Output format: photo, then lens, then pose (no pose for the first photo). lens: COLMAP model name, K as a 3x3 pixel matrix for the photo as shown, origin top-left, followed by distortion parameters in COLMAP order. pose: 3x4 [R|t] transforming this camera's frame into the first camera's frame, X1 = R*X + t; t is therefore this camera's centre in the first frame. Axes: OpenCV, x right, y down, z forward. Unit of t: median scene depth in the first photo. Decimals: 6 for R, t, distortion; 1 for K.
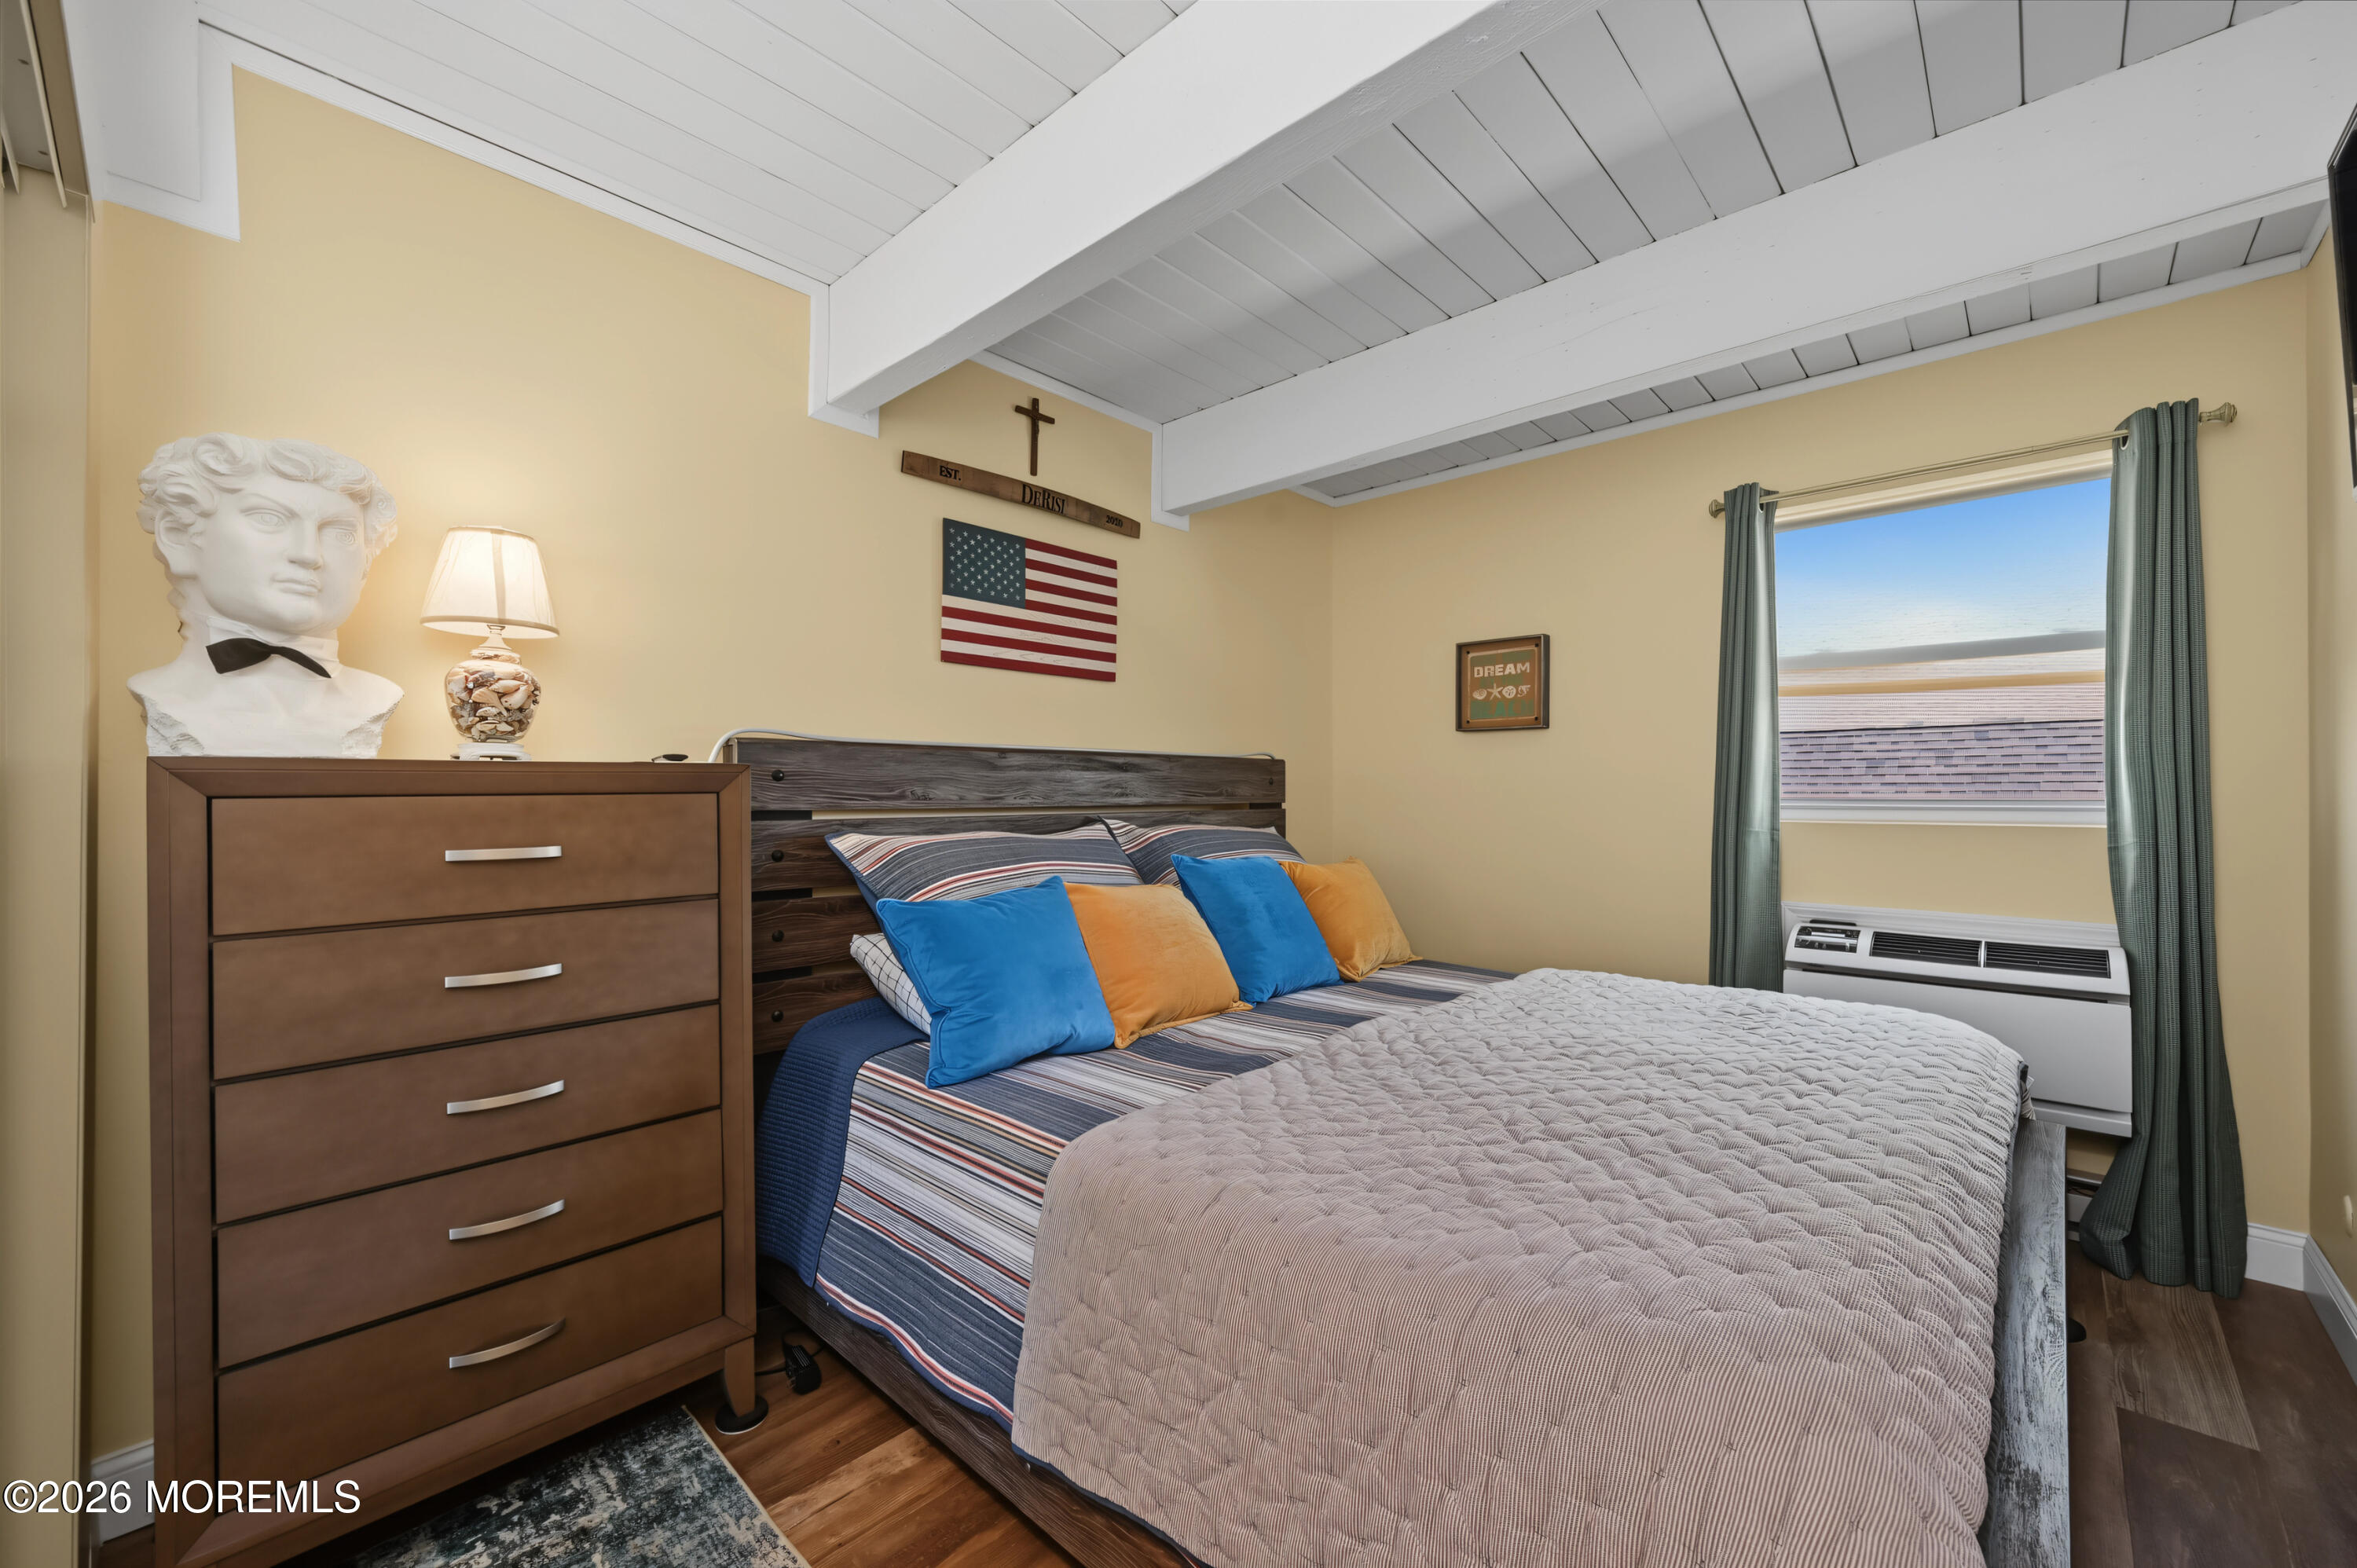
lens RADIAL K [[935.7, 0, 1183.8], [0, 935.7, 797.2], [0, 0, 1]] dist [-0.000179, 0.000589]
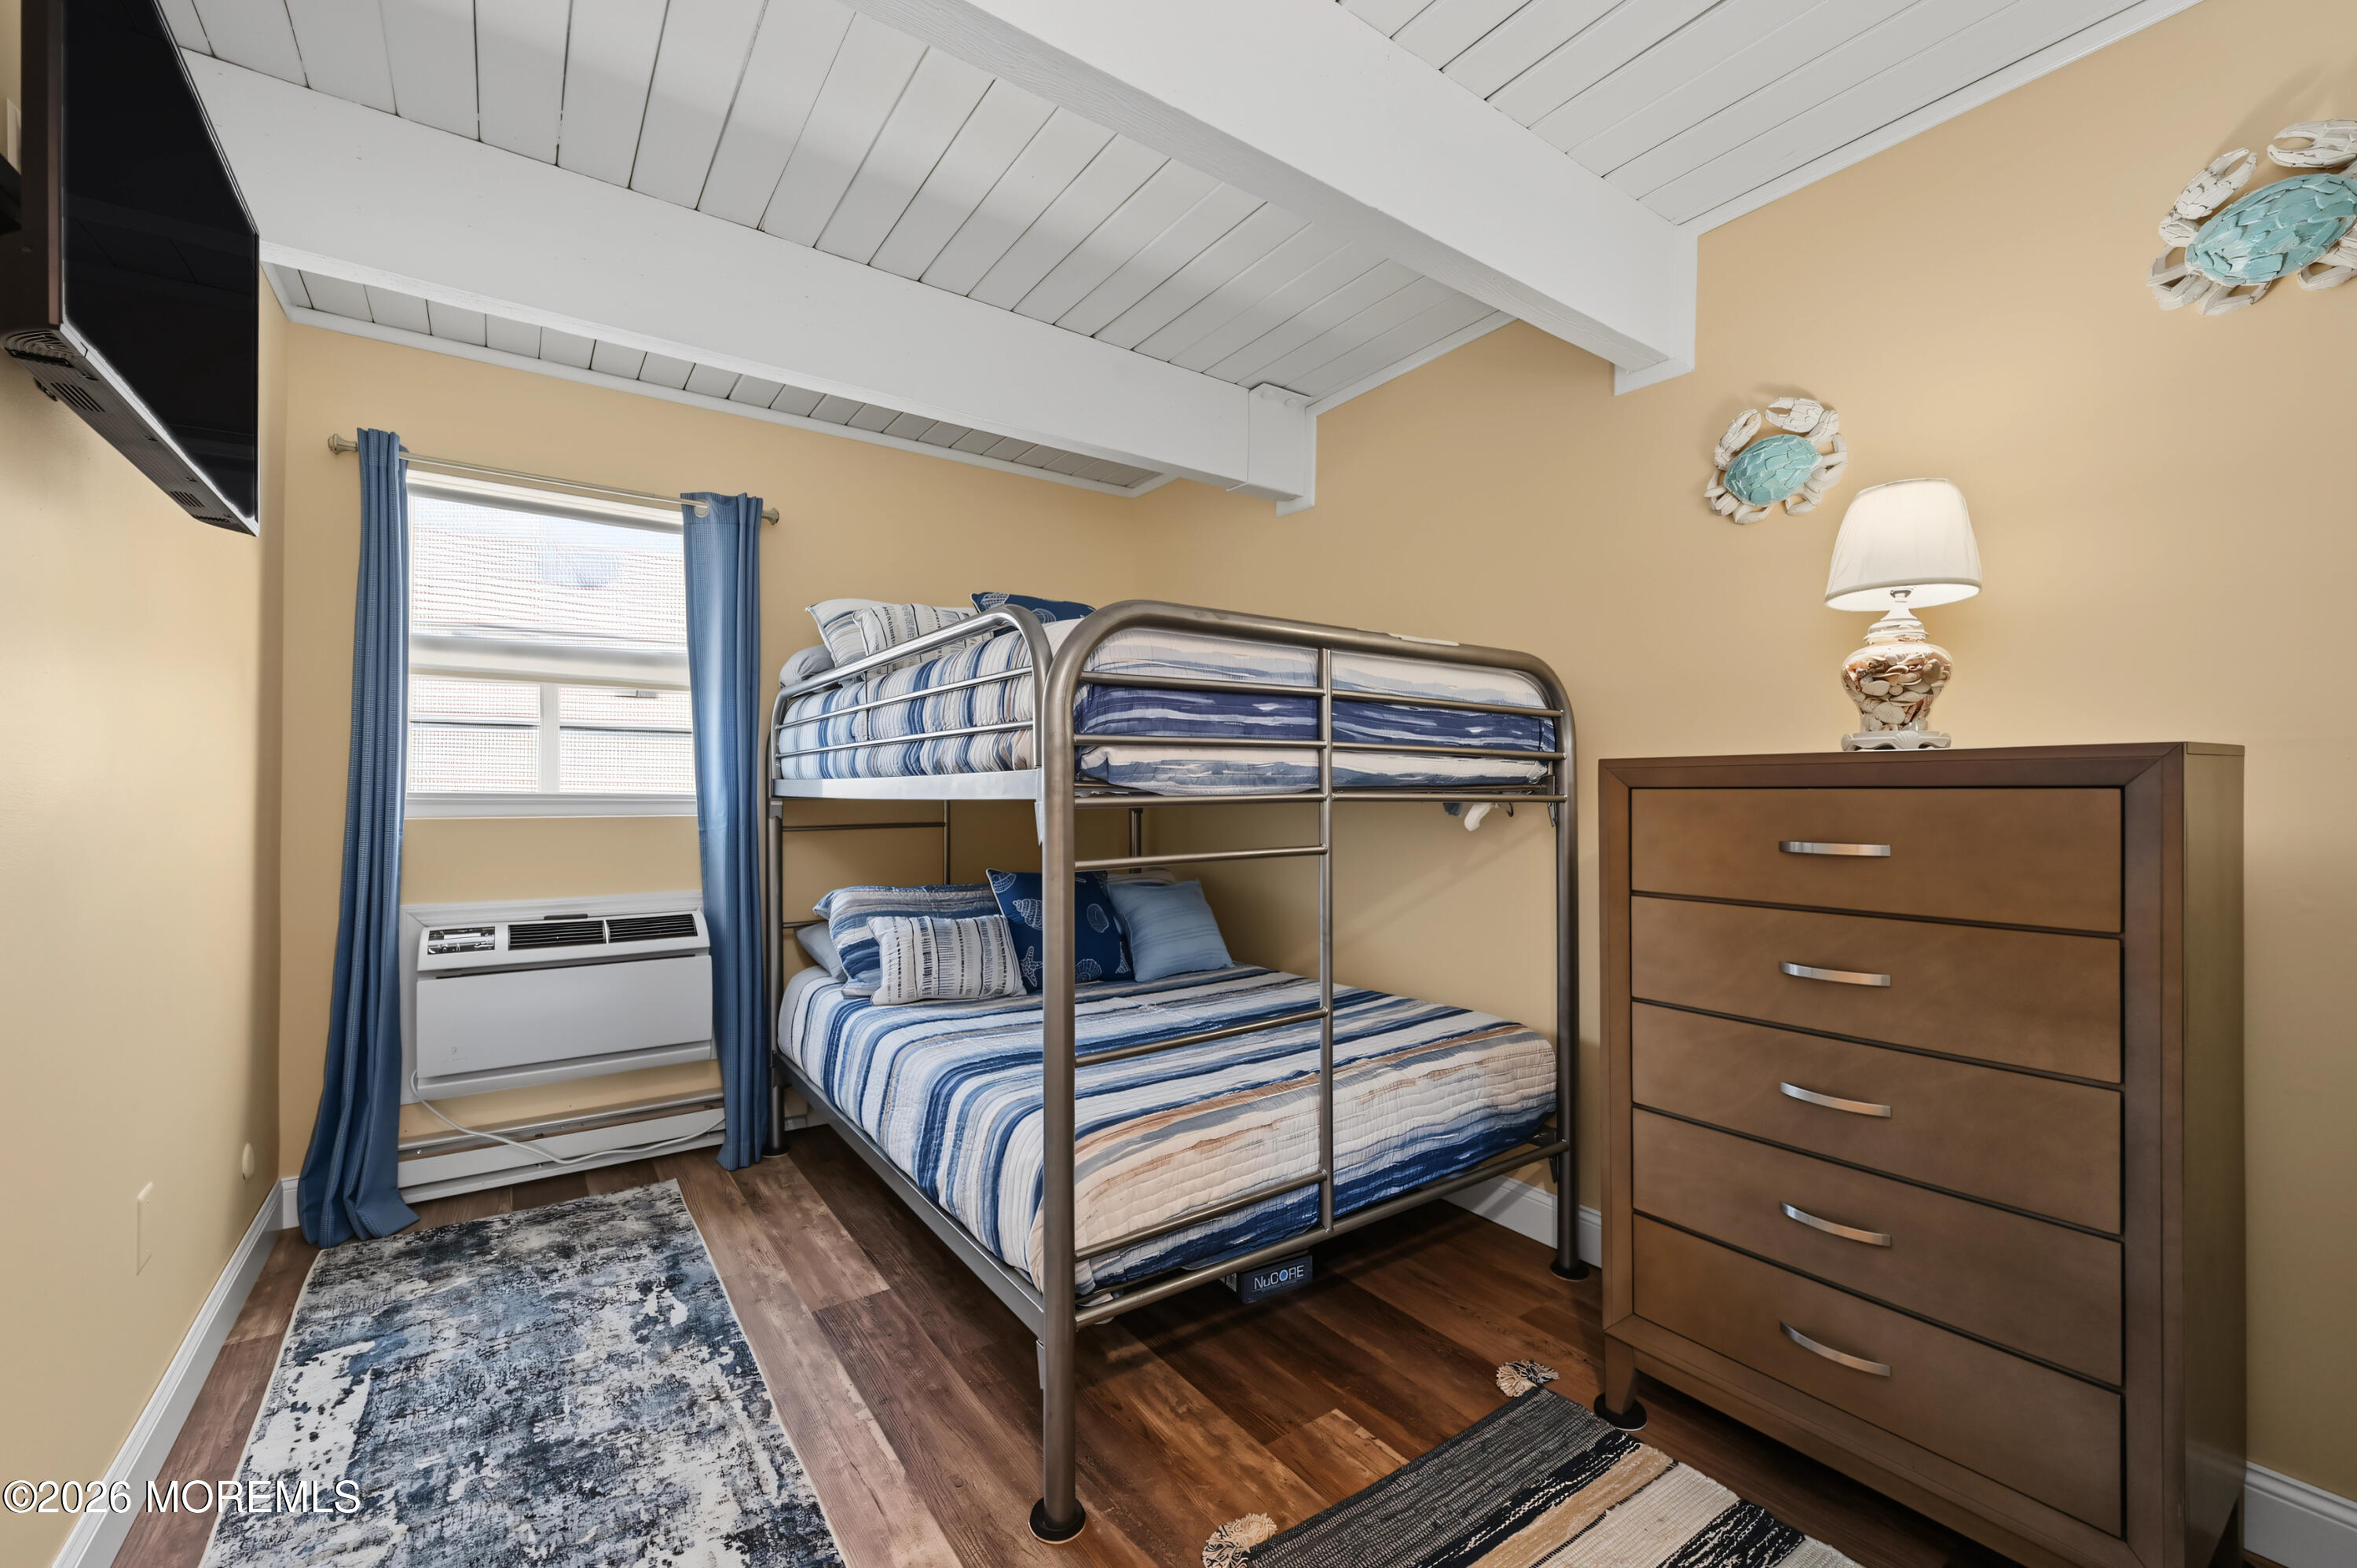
lens RADIAL K [[935.7, 0, 1177.6], [0, 935.7, 781.7], [0, 0, 1]] dist [-0.000179, 0.000589]
pose [[0.211048, 0.012537, 0.977395, -0.096655], [-0.004473, 0.999920, -0.011860, -0.001566], [-0.977465, -0.001869, 0.211087, 0.099033]]
